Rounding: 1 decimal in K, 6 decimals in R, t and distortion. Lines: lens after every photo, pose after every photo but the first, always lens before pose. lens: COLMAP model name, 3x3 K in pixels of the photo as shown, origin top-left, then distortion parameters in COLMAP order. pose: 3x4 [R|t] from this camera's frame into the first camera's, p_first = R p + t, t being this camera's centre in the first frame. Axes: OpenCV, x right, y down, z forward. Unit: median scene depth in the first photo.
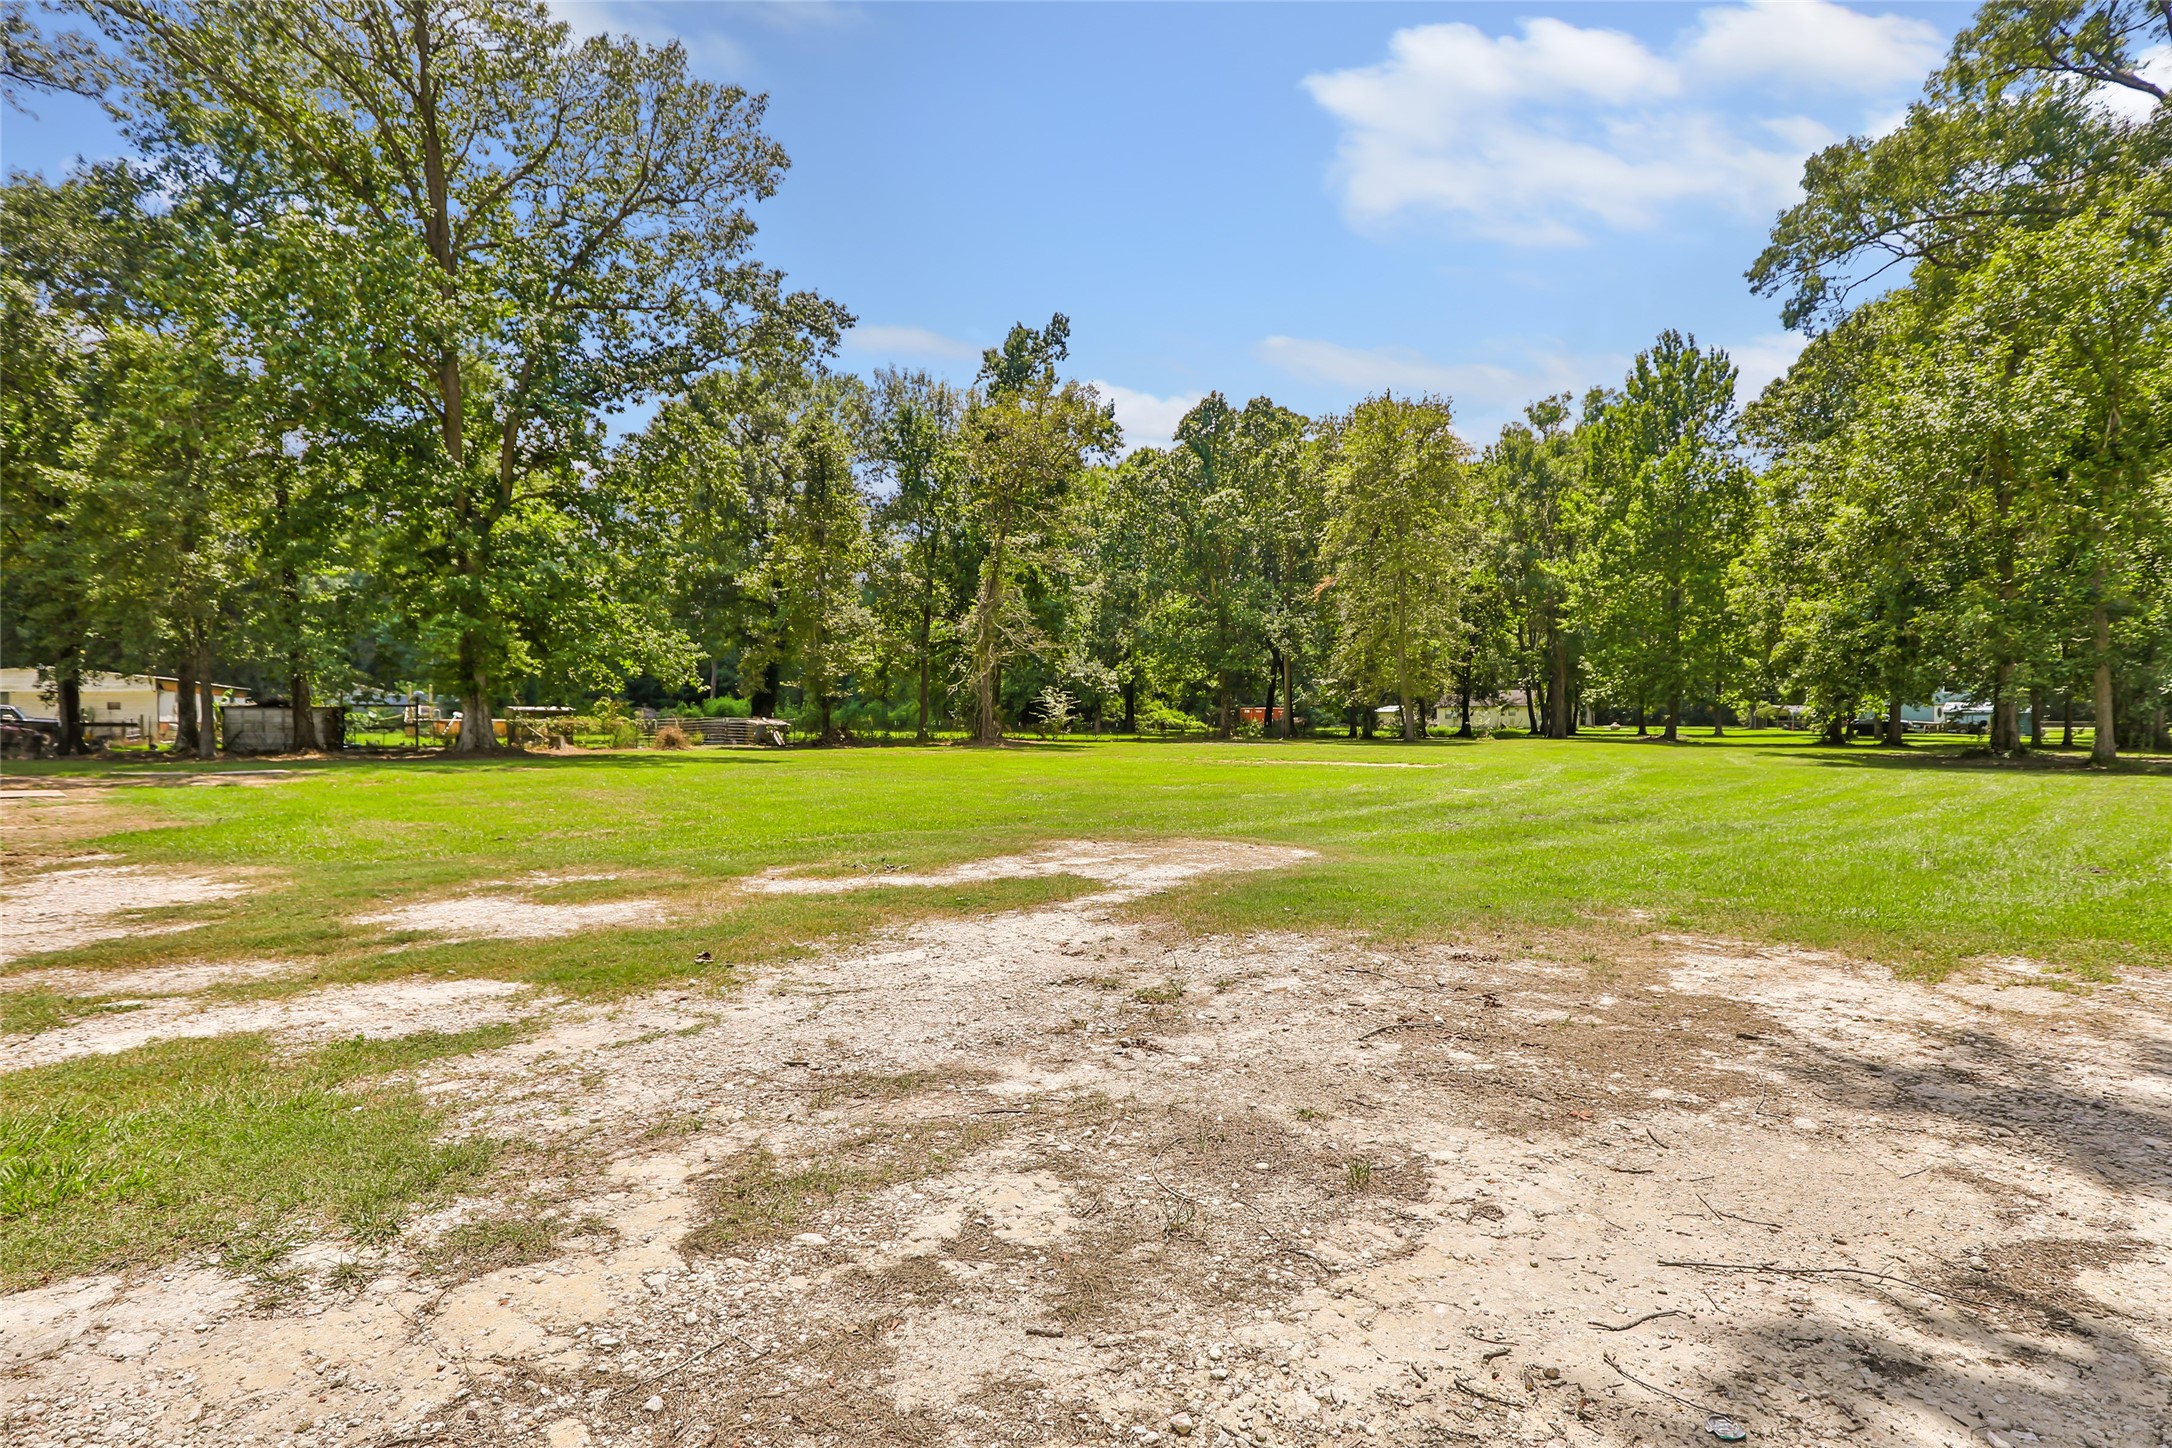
lens RADIAL K [[1057.7, 0, 1103.5], [0, 1057.7, 729.4], [0, 0, 1]] dist [-0.019455, -0.000260]
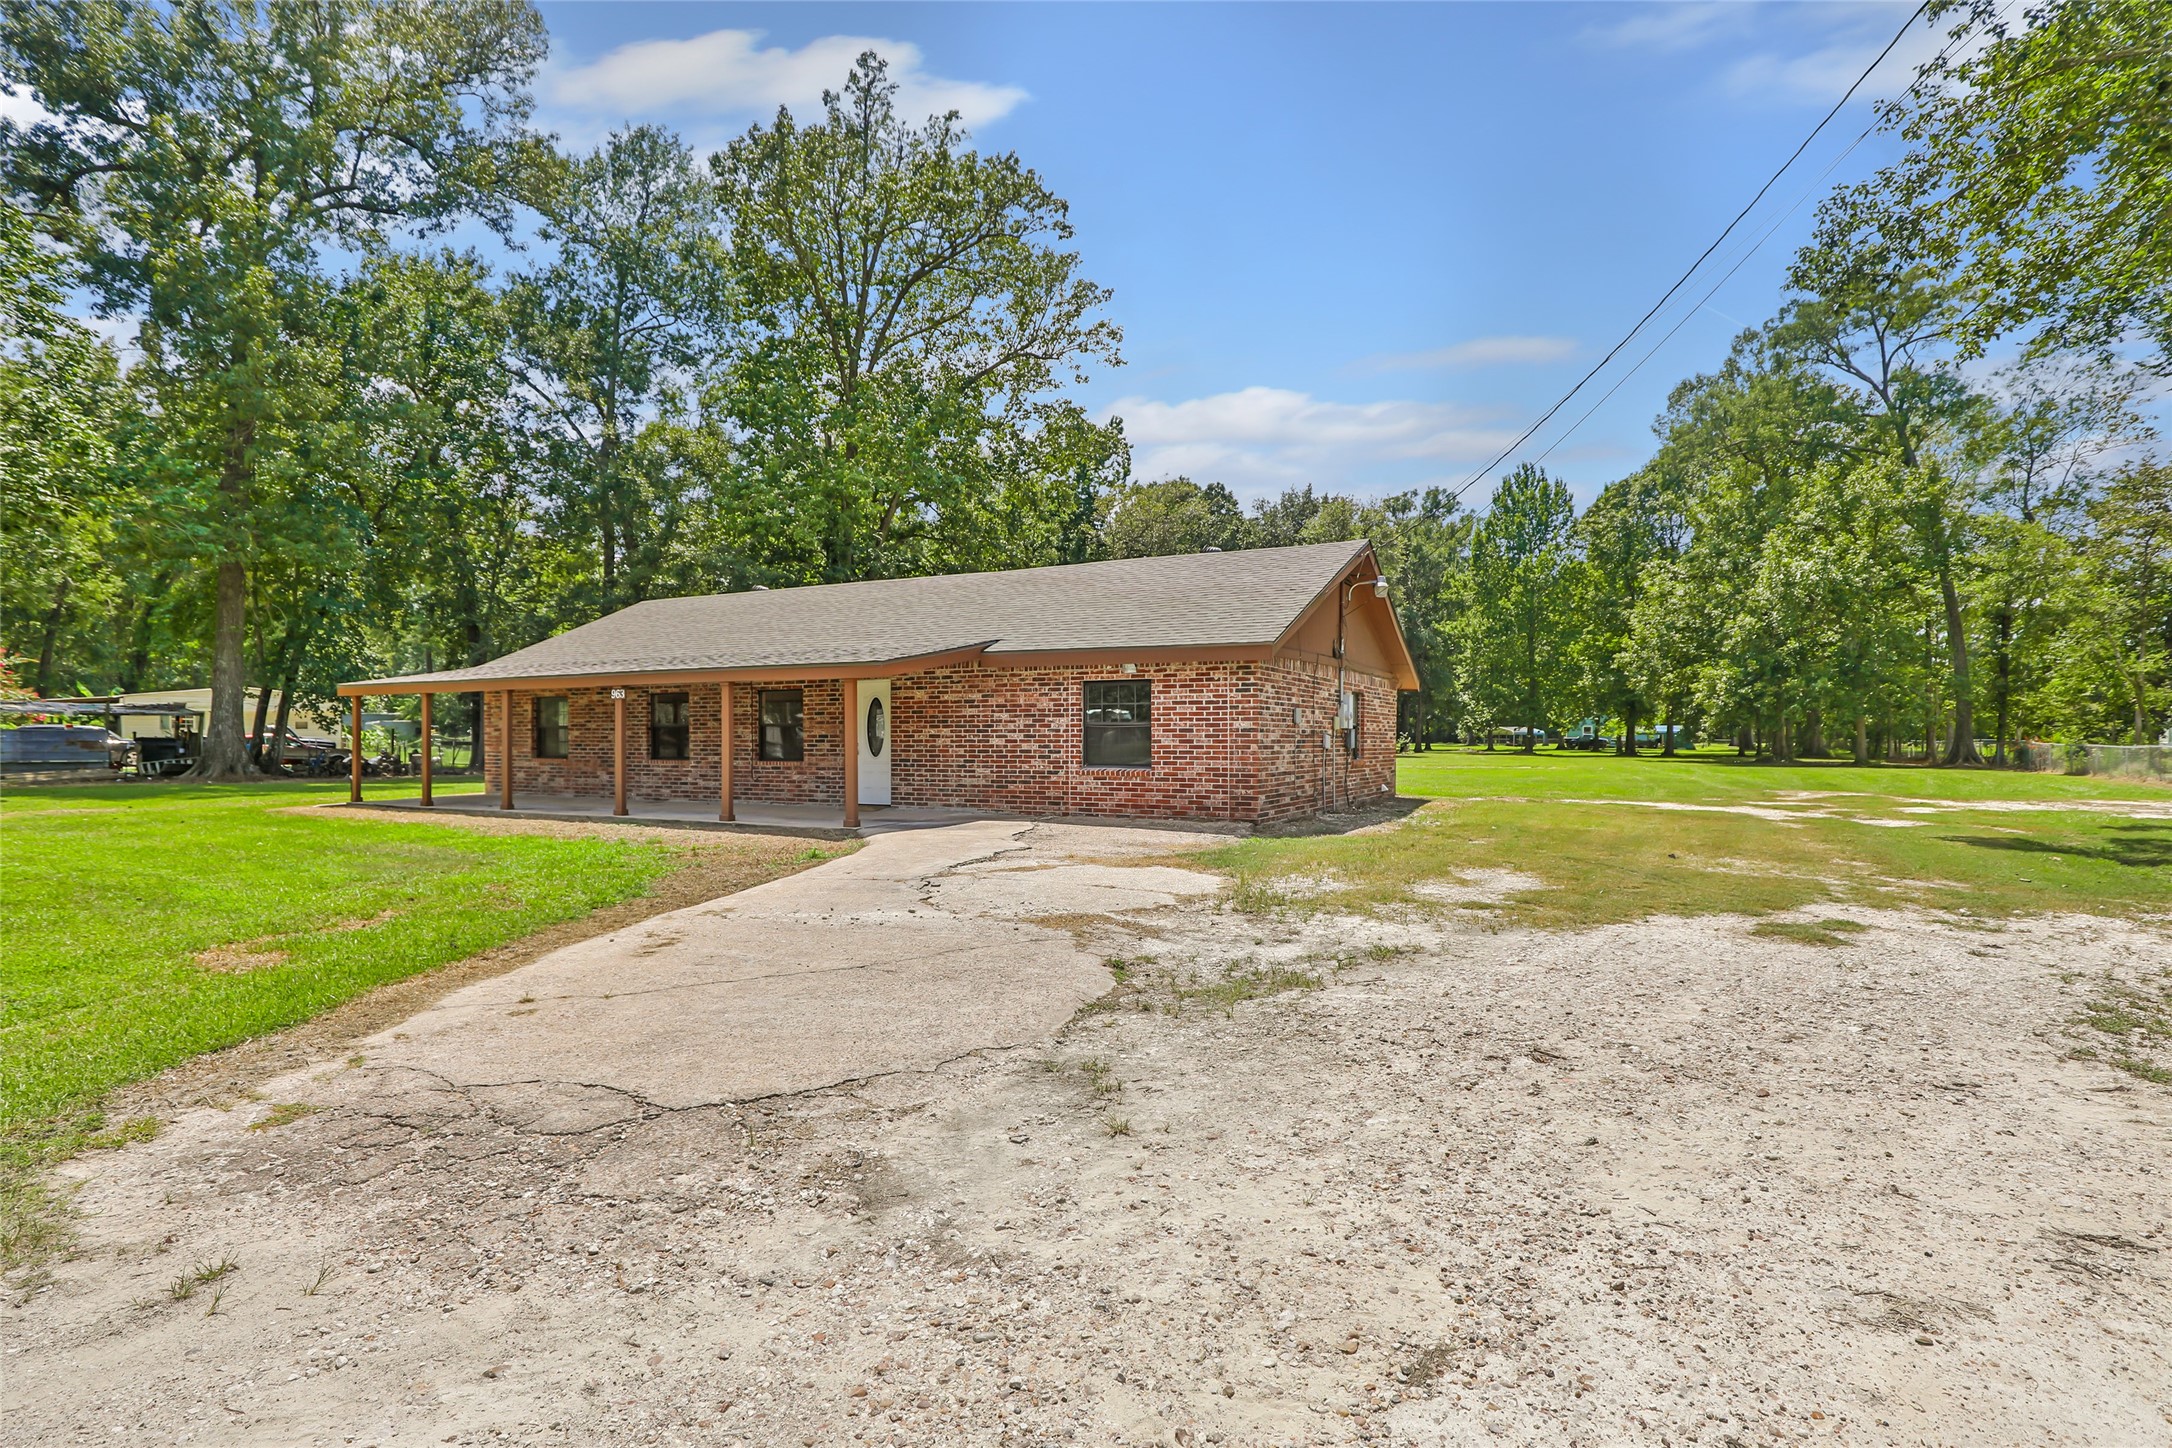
lens RADIAL K [[1015.3, 0, 1108.3], [0, 1015.3, 728.1], [0, 0, 1]] dist [-0.005170, 0.001013]
pose [[0.961645, 0.004484, 0.274259, -0.385609], [0.000035, 0.999864, -0.016470, -0.000460], [-0.274296, 0.015848, 0.961515, -0.160549]]
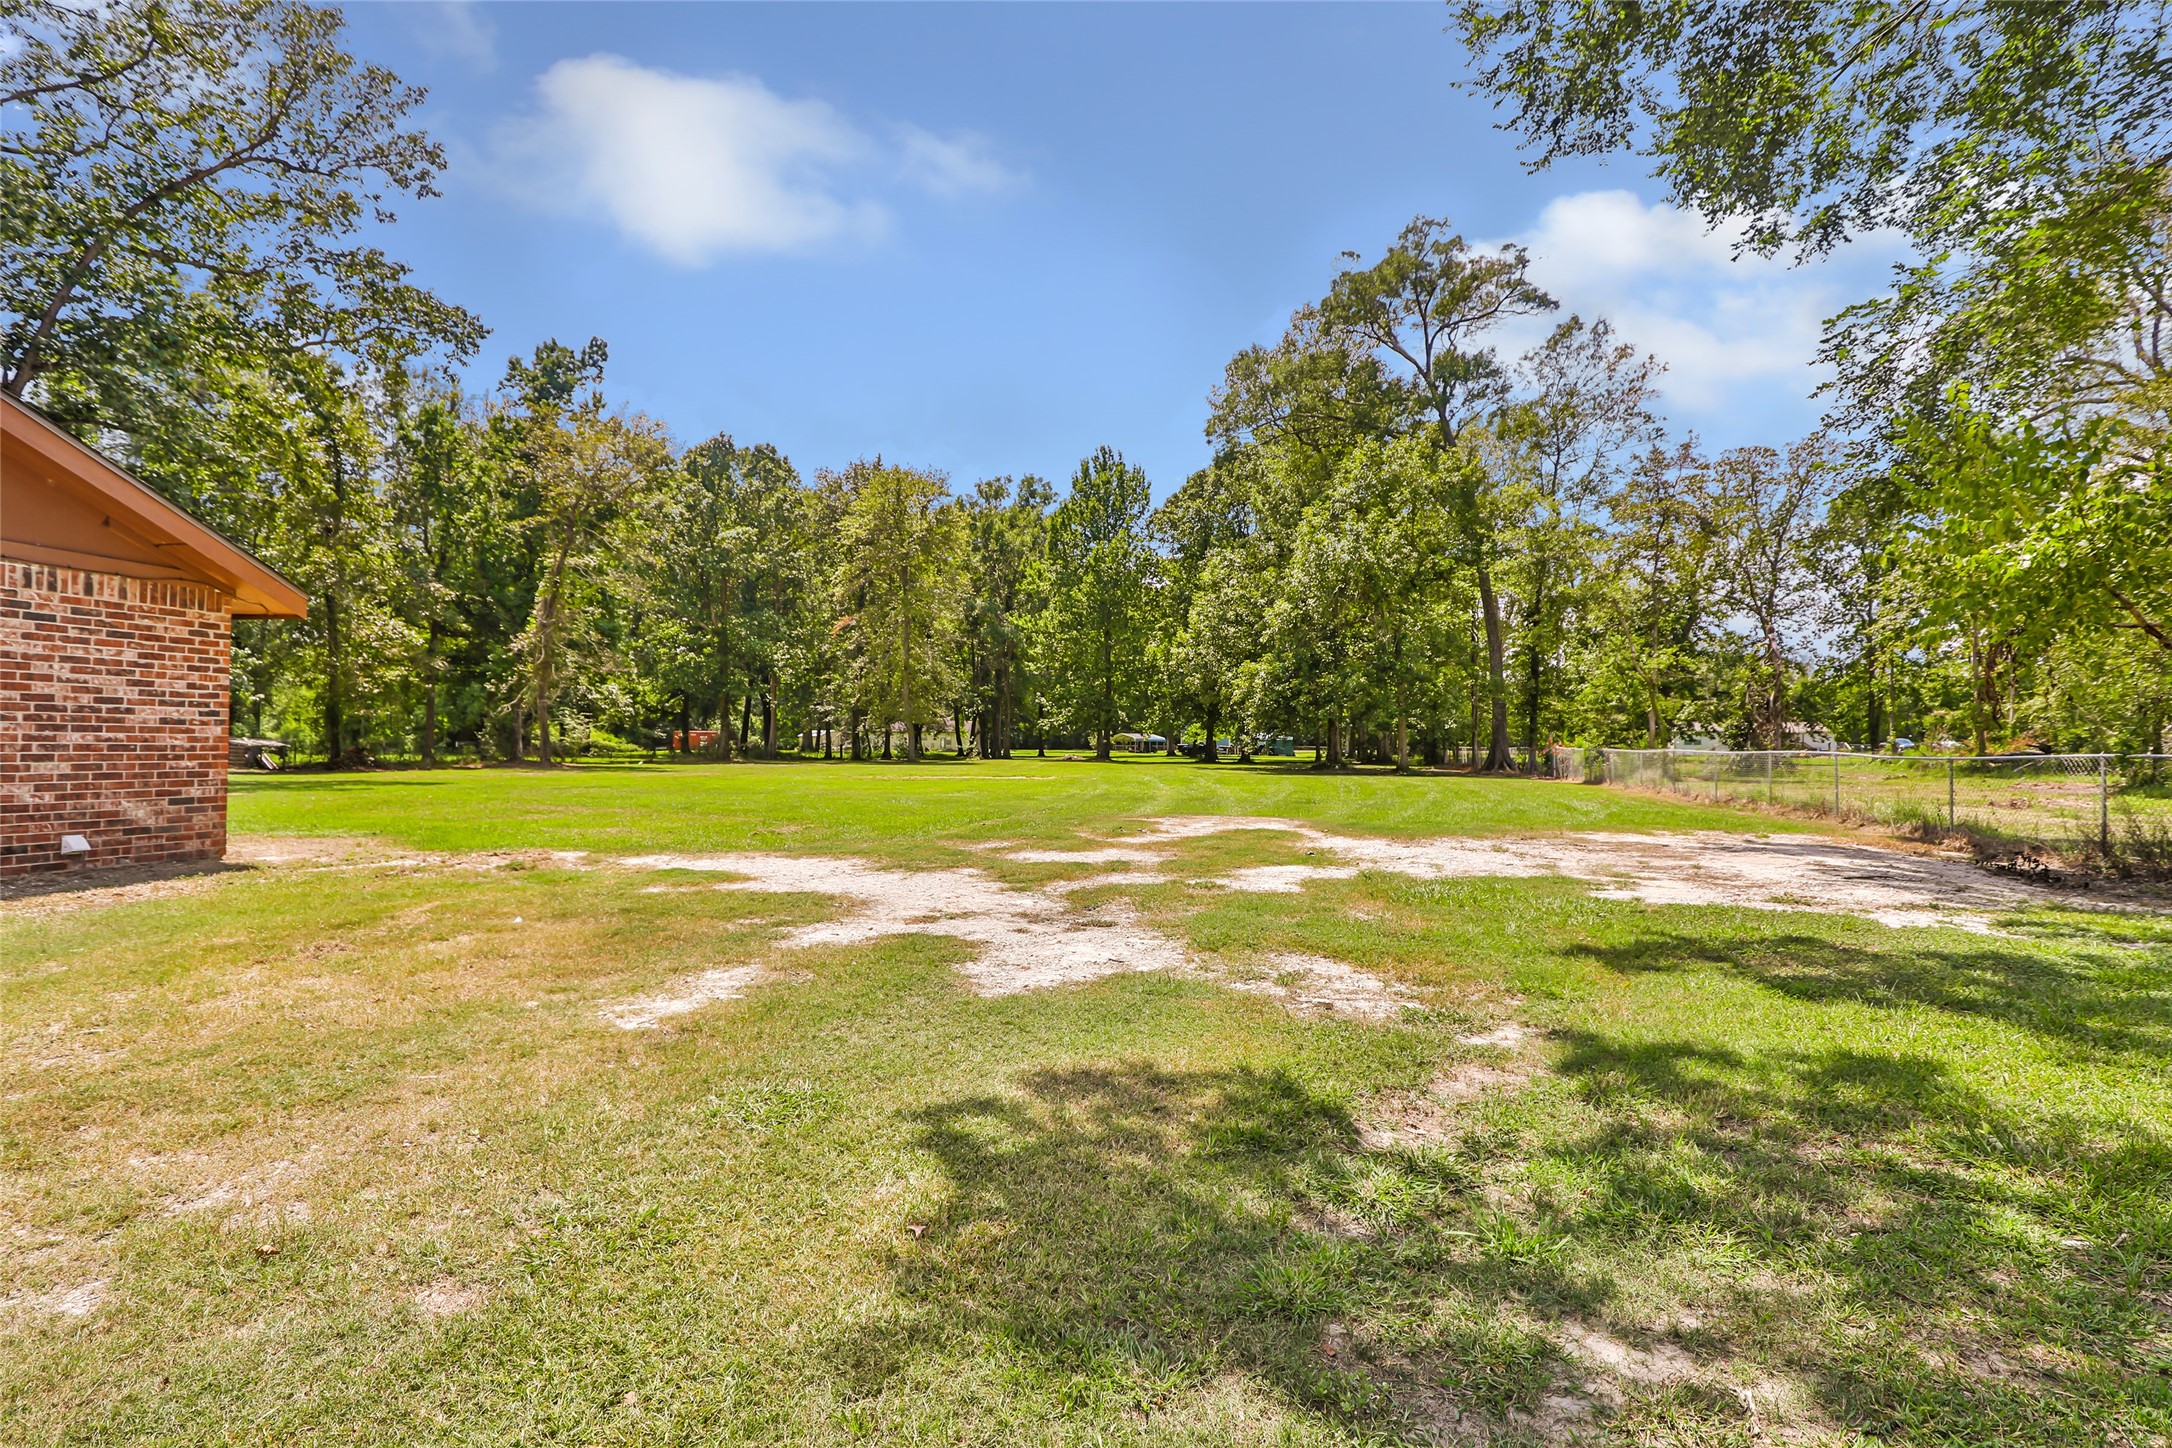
lens RADIAL K [[1015.3, 0, 1044.7], [0, 1015.3, 714.8], [0, 0, 1]] dist [-0.005170, 0.001013]
pose [[0.861228, 0.019128, 0.507859, -0.162261], [0.000115, 0.999284, -0.037831, 0.001831], [-0.508219, 0.032639, 0.860609, -0.038330]]
